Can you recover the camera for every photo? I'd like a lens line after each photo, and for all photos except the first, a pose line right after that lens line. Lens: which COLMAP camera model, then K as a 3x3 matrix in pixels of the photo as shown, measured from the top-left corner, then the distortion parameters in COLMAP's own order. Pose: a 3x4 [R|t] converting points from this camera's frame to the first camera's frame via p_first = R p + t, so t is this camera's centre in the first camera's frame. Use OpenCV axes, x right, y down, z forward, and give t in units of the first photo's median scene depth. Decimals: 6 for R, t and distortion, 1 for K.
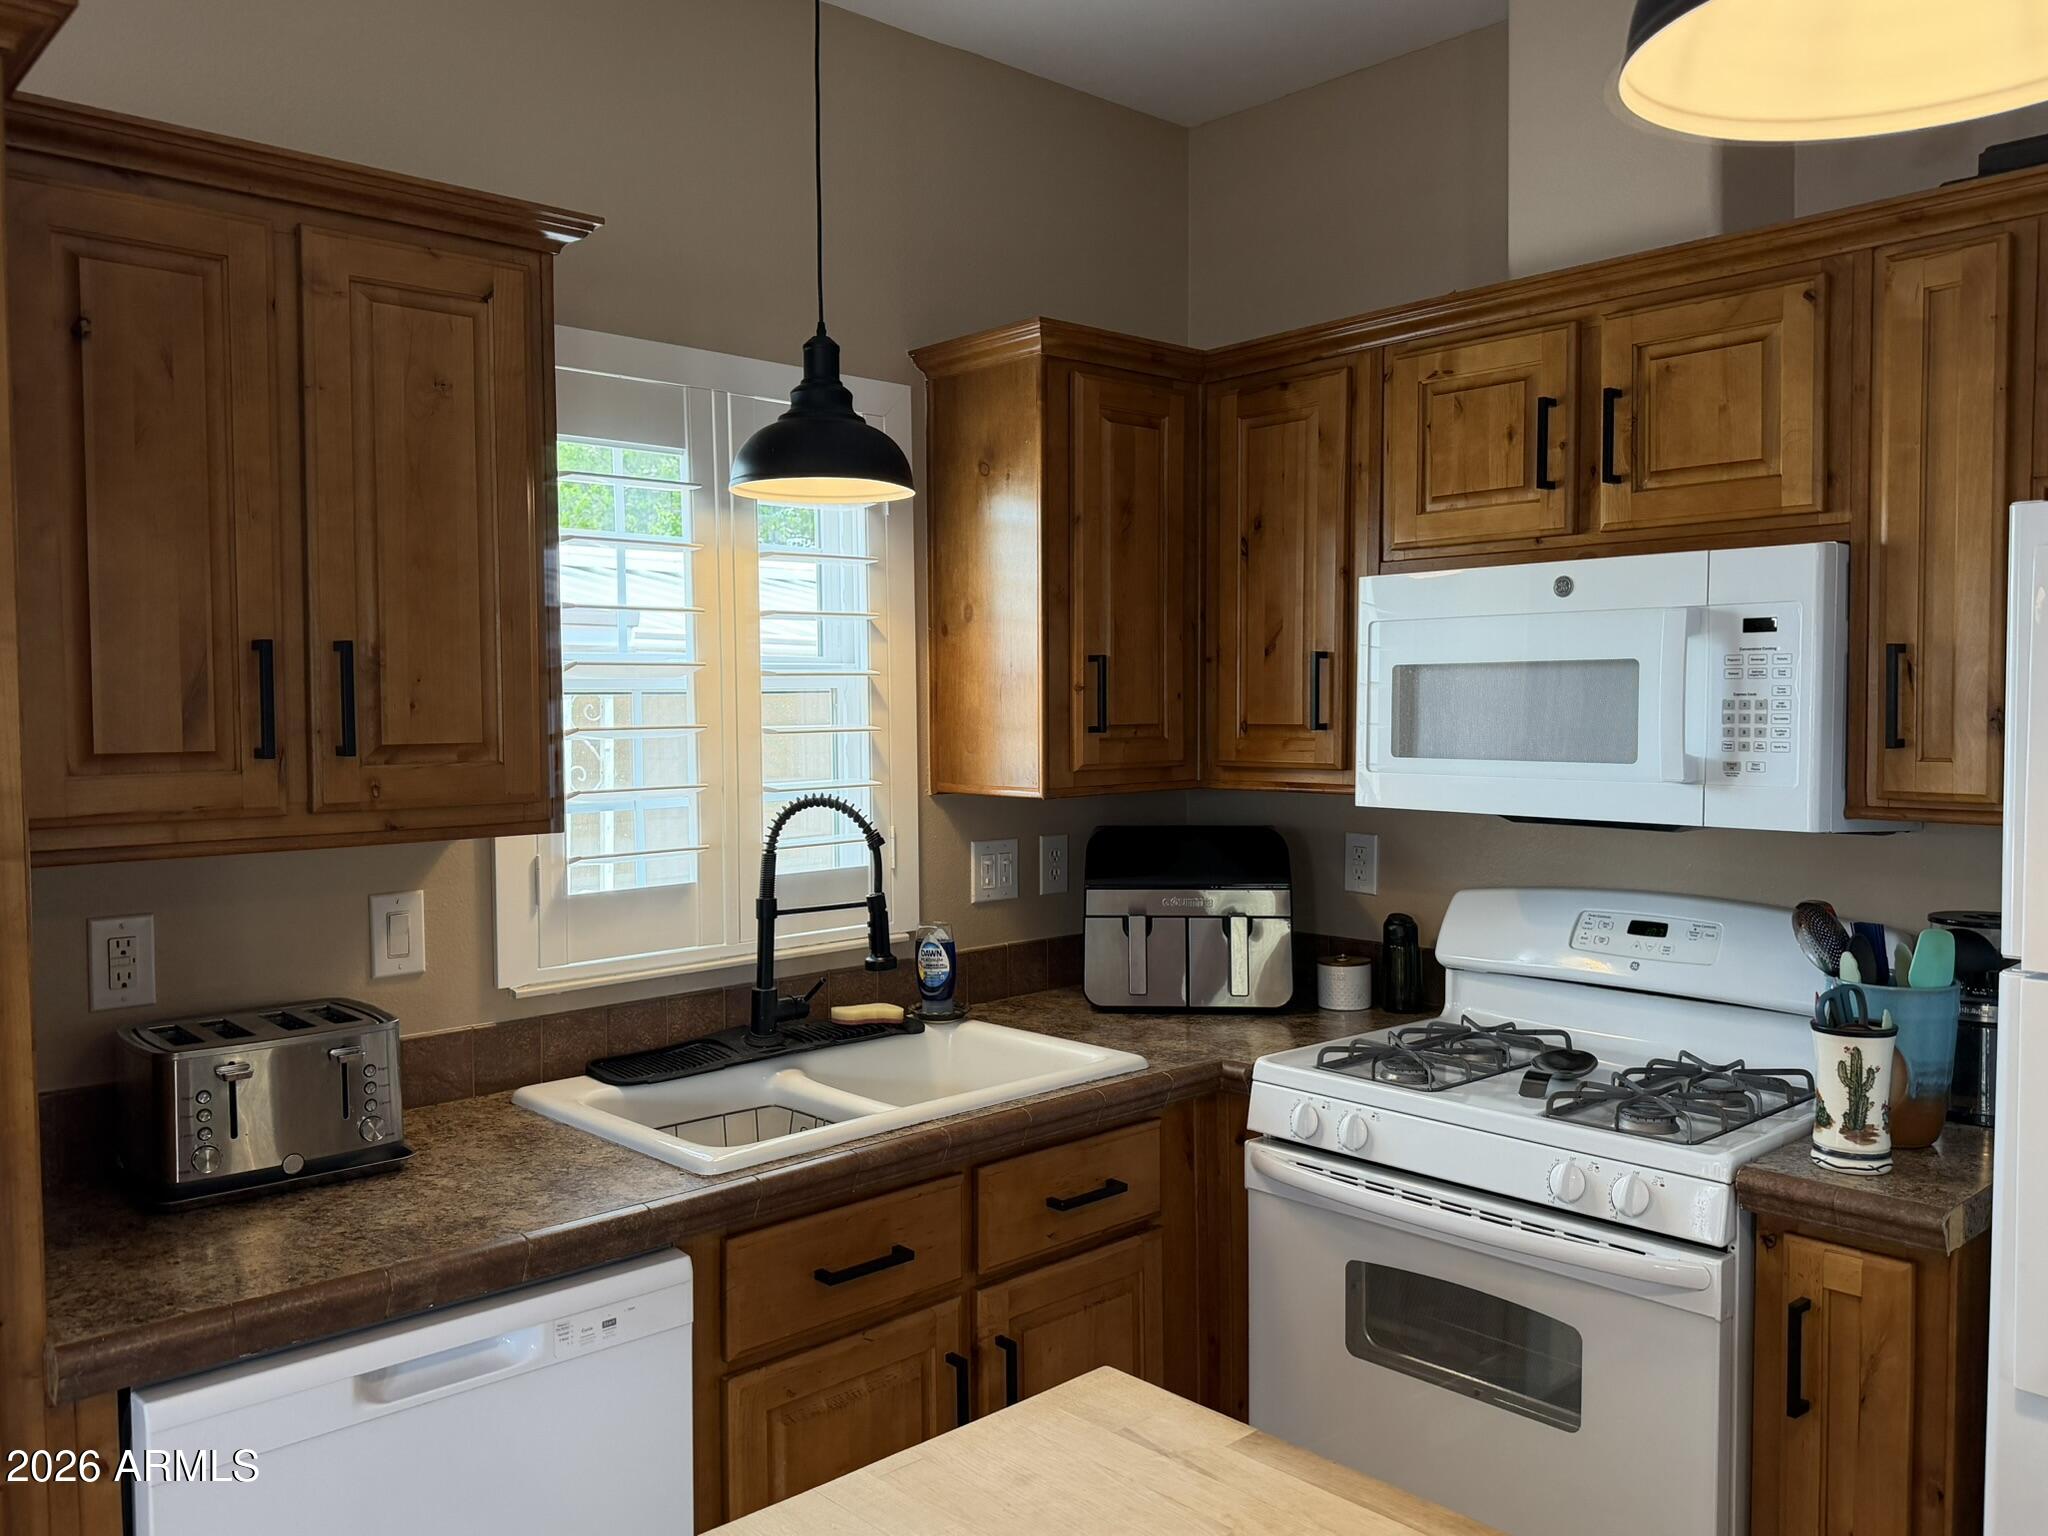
lens RADIAL K [[1572.0, 0, 1022.5], [0, 1572.0, 763.2], [0, 0, 1]] dist [0.094736, -0.158558]
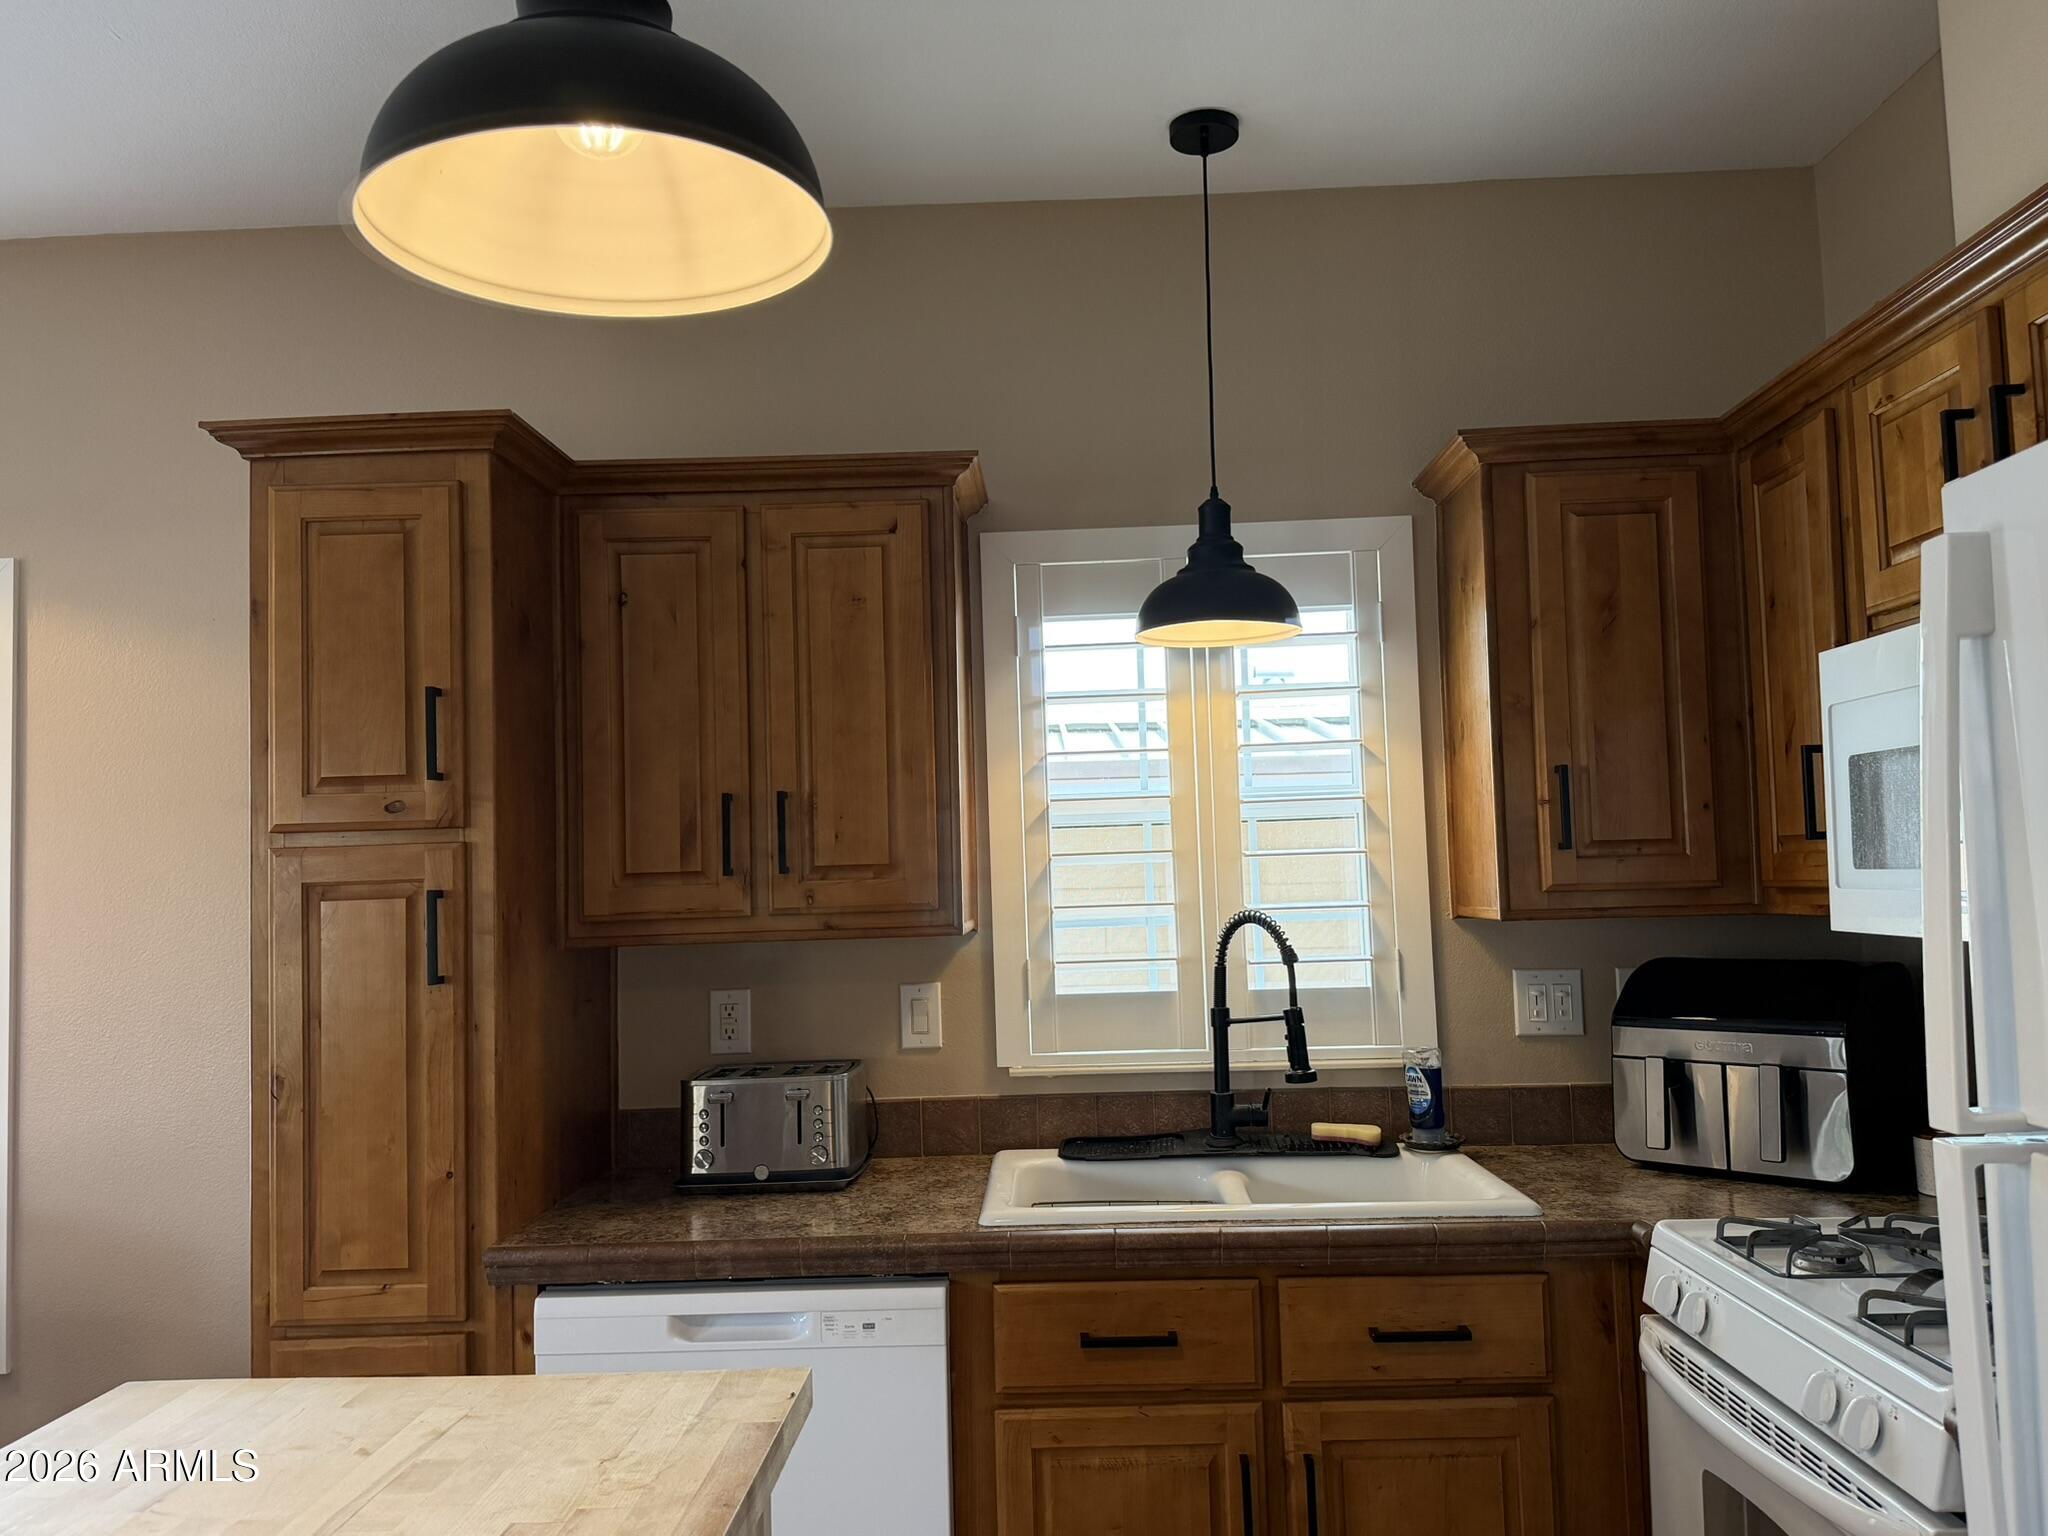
lens RADIAL K [[1588.4, 0, 1030.0], [0, 1588.4, 775.9], [0, 0, 1]] dist [0.233829, -0.491662]
pose [[0.718452, -0.057731, -0.693176, 0.549954], [-0.003558, 0.996232, -0.086659, 0.023914], [0.695567, 0.064726, 0.715540, 0.111132]]
